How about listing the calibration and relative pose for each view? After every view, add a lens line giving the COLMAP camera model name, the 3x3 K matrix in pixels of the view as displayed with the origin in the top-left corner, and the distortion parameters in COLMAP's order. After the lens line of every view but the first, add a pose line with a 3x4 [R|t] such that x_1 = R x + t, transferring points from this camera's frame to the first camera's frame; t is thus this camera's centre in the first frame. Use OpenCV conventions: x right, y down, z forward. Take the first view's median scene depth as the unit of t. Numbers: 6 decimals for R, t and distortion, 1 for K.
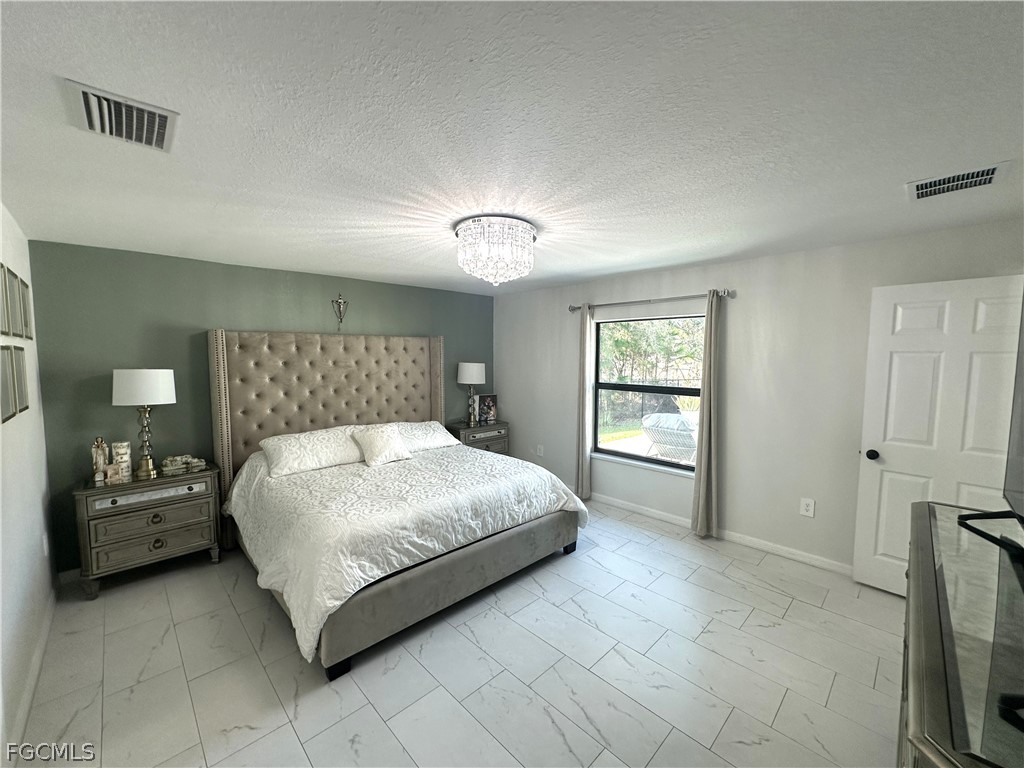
lens RADIAL K [[409.9, 0, 511.4], [0, 409.9, 384.1], [0, 0, 1]] dist [-0.002124, 0.000192]
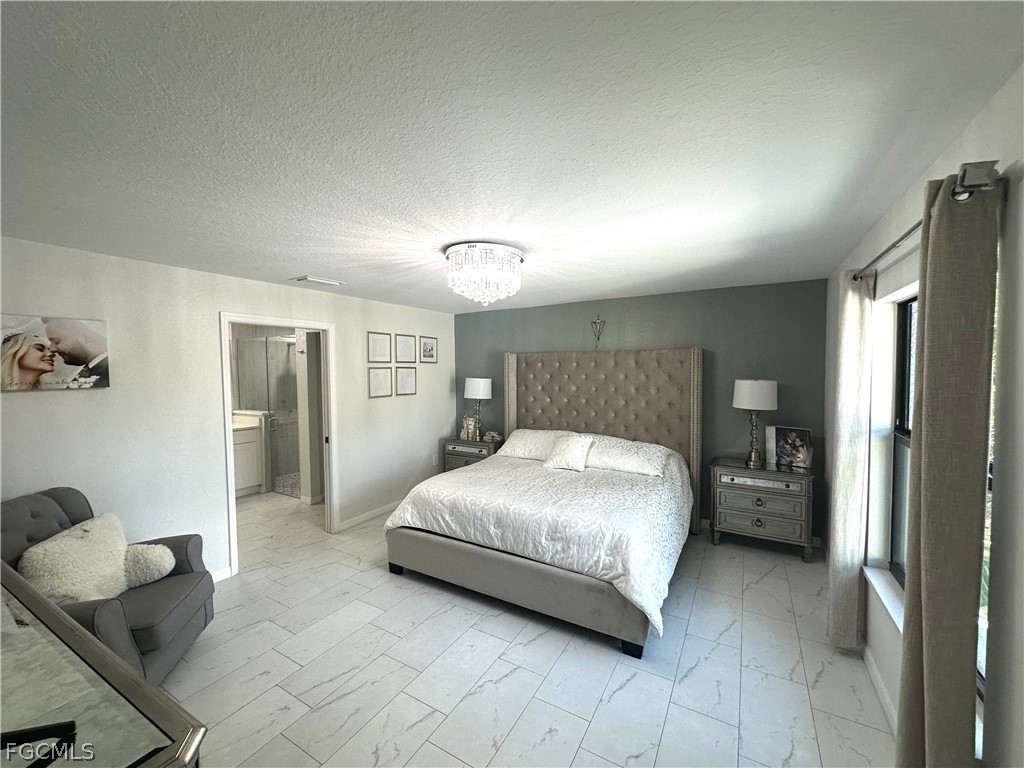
lens RADIAL K [[409.9, 0, 511.4], [0, 409.9, 384.1], [0, 0, 1]] dist [-0.002124, 0.000192]
pose [[0.272582, 0.036862, -0.961426, 0.850684], [-0.063462, 0.997779, 0.020263, -0.056562], [0.960037, 0.055491, 0.274316, 0.676896]]
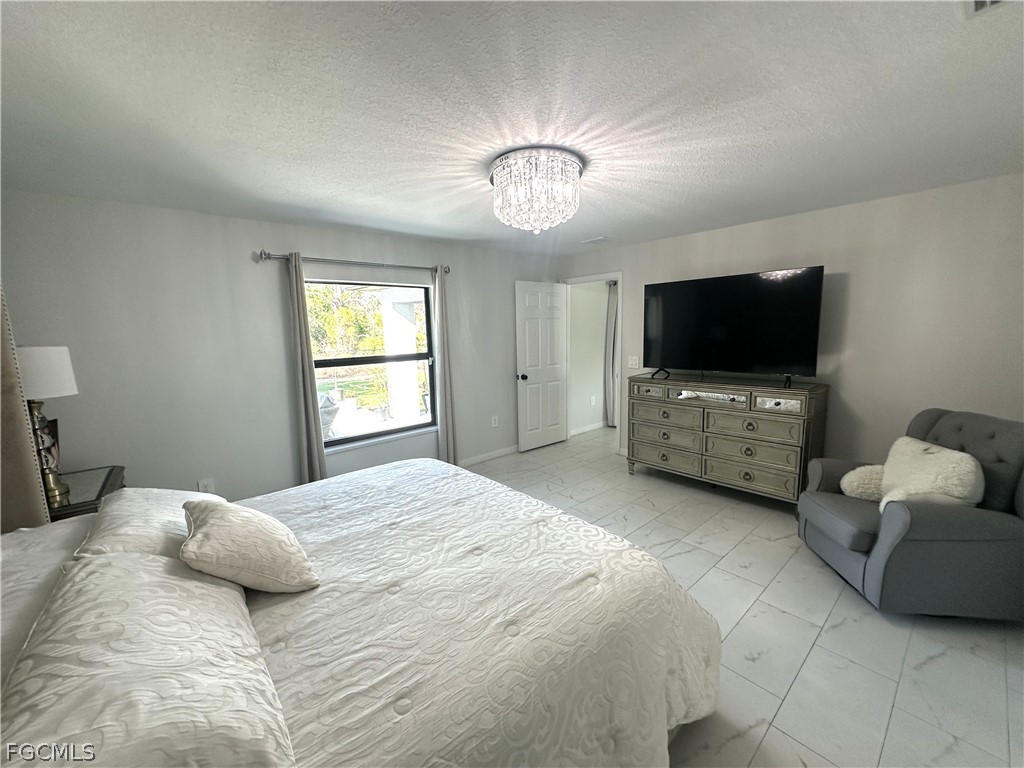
lens RADIAL K [[409.9, 0, 511.4], [0, 409.9, 384.1], [0, 0, 1]] dist [-0.002124, 0.000192]
pose [[0.057971, -0.140825, 0.988336, -0.823382], [0.101521, 0.985700, 0.134495, -0.038857], [-0.993143, 0.092540, 0.071439, 0.877354]]
